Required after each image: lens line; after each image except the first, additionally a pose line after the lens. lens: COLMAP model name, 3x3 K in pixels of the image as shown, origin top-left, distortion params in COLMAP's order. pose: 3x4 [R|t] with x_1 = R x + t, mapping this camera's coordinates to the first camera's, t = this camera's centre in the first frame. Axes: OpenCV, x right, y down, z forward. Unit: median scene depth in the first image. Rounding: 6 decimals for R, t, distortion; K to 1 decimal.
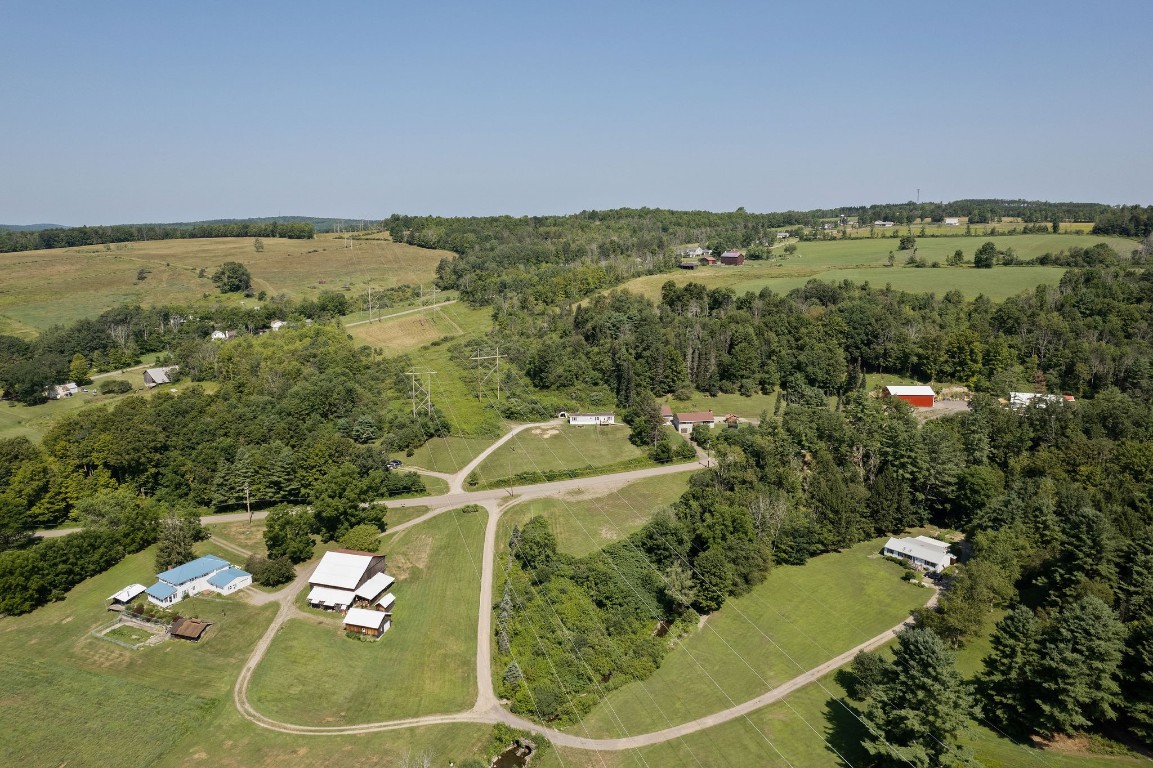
lens RADIAL K [[773.1, 0, 601.8], [0, 773.1, 383.4], [0, 0, 1]] dist [-0.045514, 0.000991]
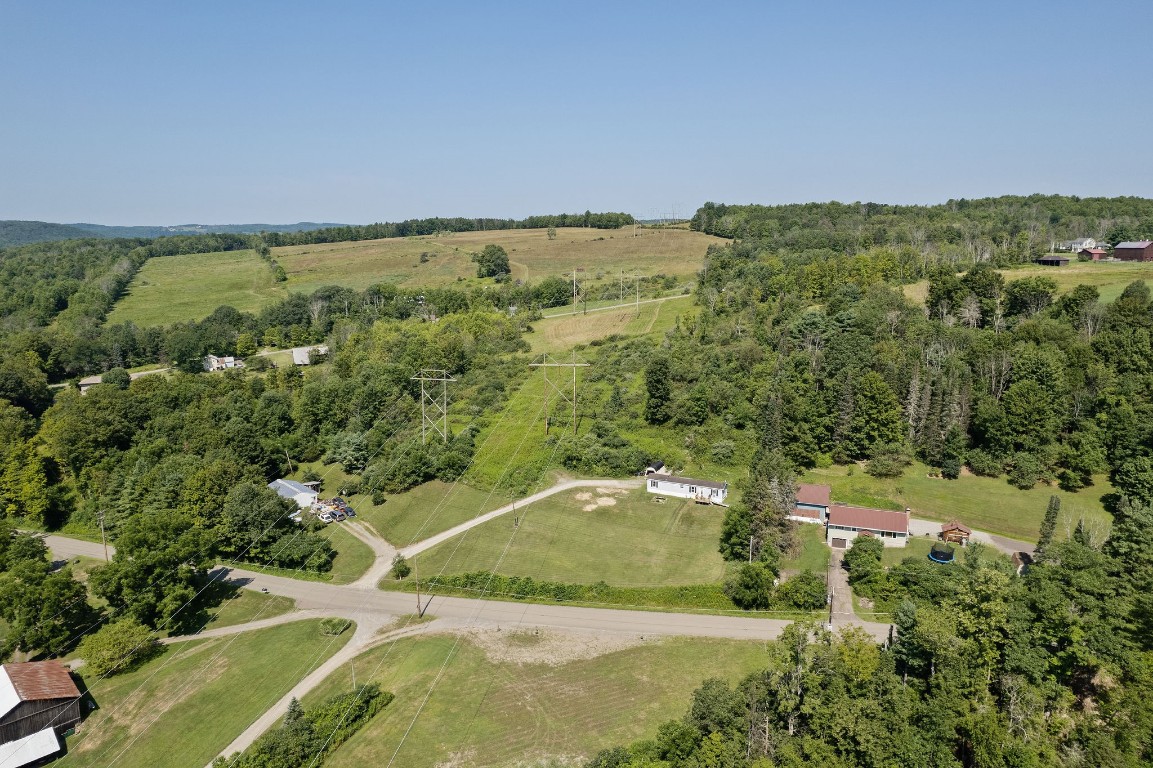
lens RADIAL K [[781.6, 0, 579.0], [0, 781.6, 392.2], [0, 0, 1]] dist [-0.084743, 0.088506]
pose [[0.867713, 0.099913, -0.486920, 0.172900], [-0.099929, 0.994654, 0.026019, -0.028085], [0.486917, 0.026081, 0.873059, 0.424687]]
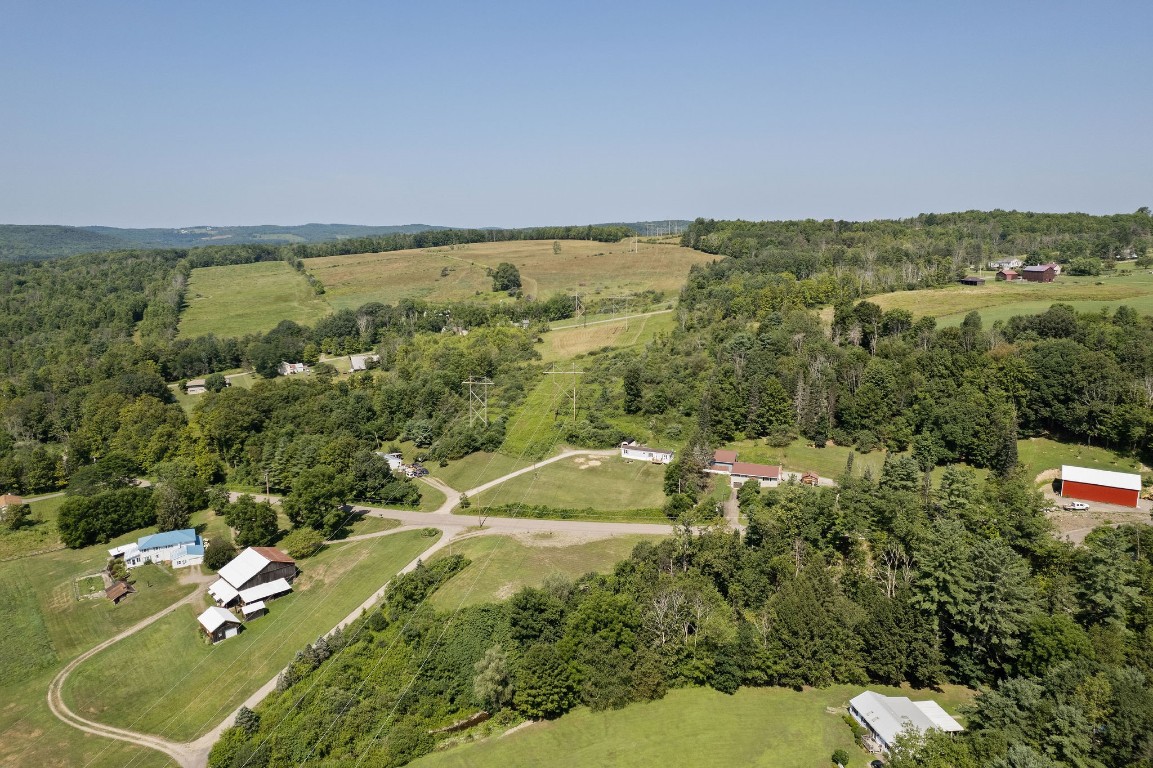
lens RADIAL K [[781.6, 0, 579.0], [0, 781.6, 392.2], [0, 0, 1]] dist [-0.084743, 0.088506]
pose [[0.864648, 0.098845, -0.492558, 0.313163], [-0.097062, 0.994848, 0.029258, -0.037496], [0.492913, 0.022511, 0.869788, 0.188932]]
